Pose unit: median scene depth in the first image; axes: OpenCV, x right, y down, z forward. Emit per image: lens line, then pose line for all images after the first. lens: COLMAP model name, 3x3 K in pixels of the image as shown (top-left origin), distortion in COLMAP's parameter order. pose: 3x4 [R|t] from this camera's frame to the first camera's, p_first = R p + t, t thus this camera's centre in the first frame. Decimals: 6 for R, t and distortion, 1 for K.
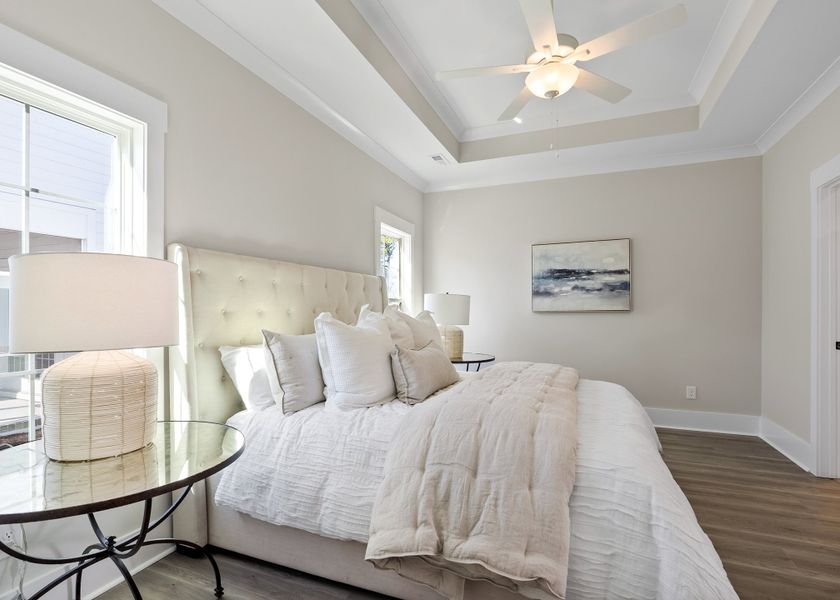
lens RADIAL K [[413.3, 0, 418.2], [0, 413.3, 304.8], [0, 0, 1]] dist [-0.003394, -0.000721]
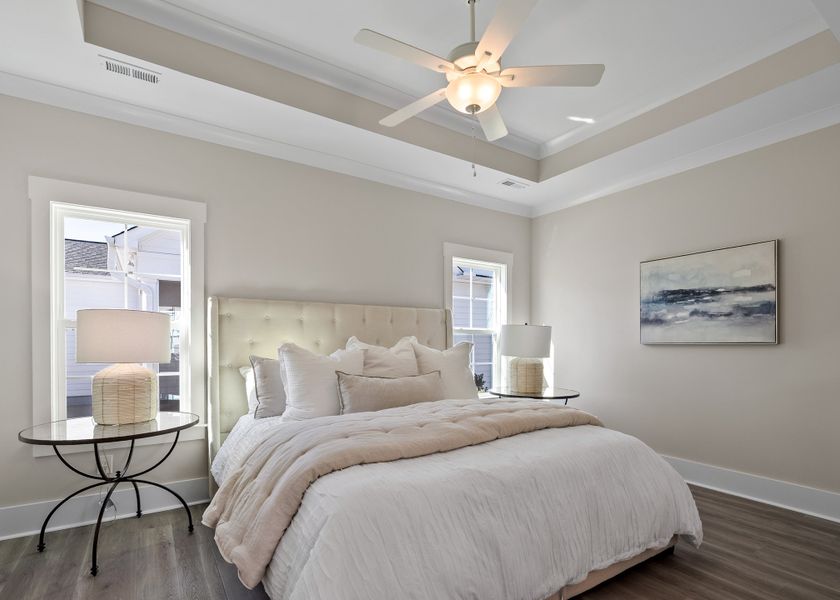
lens RADIAL K [[412.2, 0, 420.3], [0, 412.2, 341.7], [0, 0, 1]] dist [-0.011319, 0.000225]
pose [[0.830025, 0.001978, -0.557723, 0.390862], [0.005027, 0.999927, 0.011028, 0.001201], [0.557704, -0.011957, 0.829954, 0.085186]]
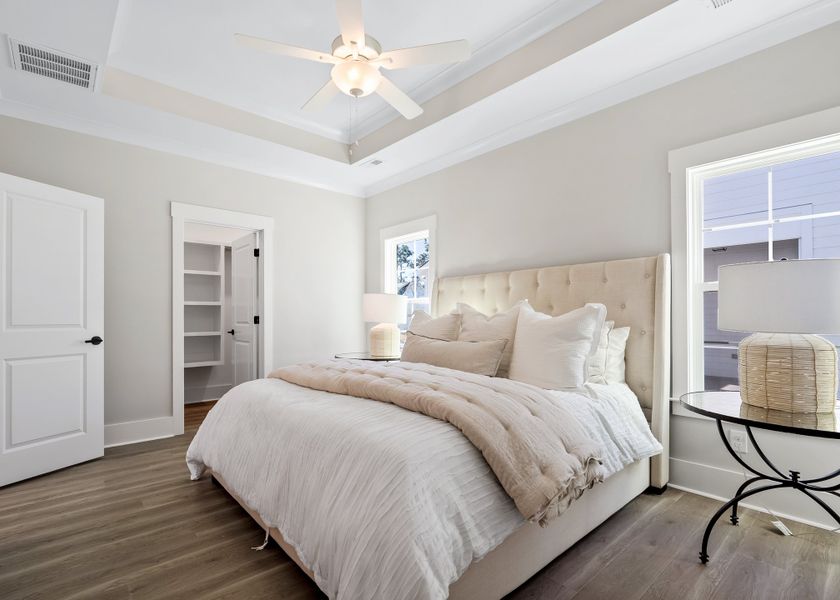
lens RADIAL K [[379.5, 0, 380.1], [0, 379.5, 302.0], [0, 0, 1]] dist [-0.000264, 0.000015]
pose [[-0.497666, -0.036978, -0.866580, 0.575754], [-0.004480, 0.999187, -0.040064, 0.027557], [0.867357, -0.016057, -0.497427, 0.784991]]
